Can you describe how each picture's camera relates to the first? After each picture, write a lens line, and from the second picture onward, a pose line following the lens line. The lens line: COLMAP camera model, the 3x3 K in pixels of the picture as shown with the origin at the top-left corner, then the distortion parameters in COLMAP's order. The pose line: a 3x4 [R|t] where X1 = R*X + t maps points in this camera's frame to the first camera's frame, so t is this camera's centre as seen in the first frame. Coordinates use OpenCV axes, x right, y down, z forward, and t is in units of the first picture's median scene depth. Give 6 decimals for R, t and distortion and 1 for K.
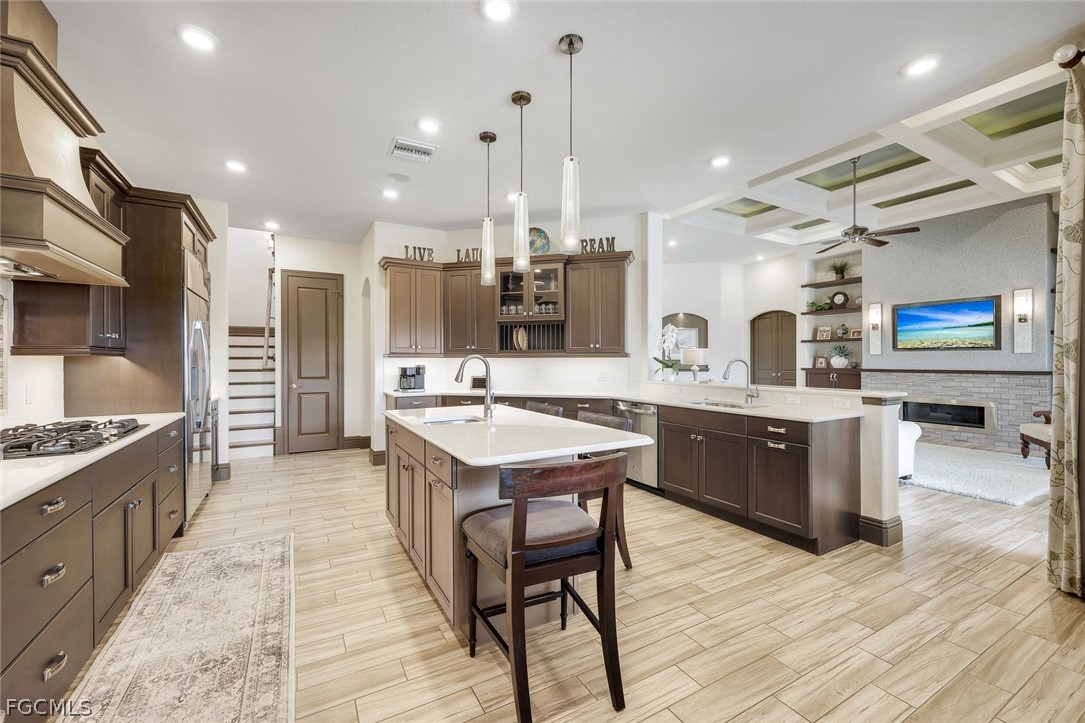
lens RADIAL K [[442.3, 0, 538.4], [0, 442.3, 361.2], [0, 0, 1]] dist [-0.002761, -0.000423]
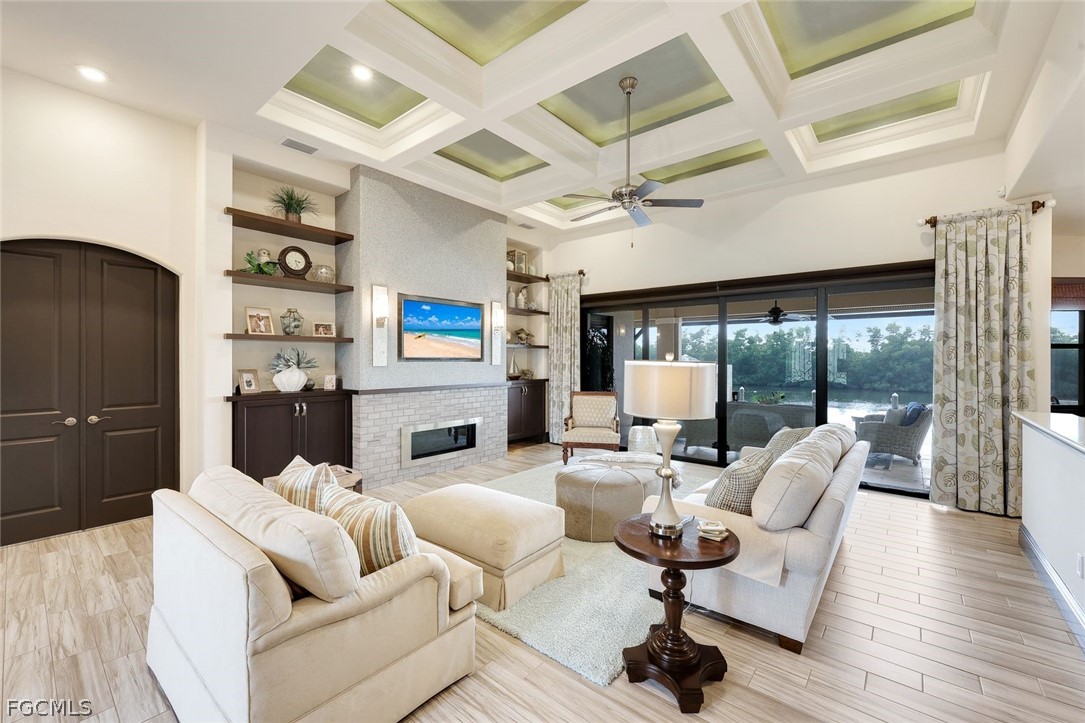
lens RADIAL K [[442.3, 0, 541.1], [0, 442.3, 366.2], [0, 0, 1]] dist [-0.002761, -0.000423]
pose [[-0.352642, -0.014870, 0.935640, 0.082786], [-0.000727, 0.999878, 0.015617, -0.023668], [-0.935758, 0.004827, -0.352610, 0.920971]]
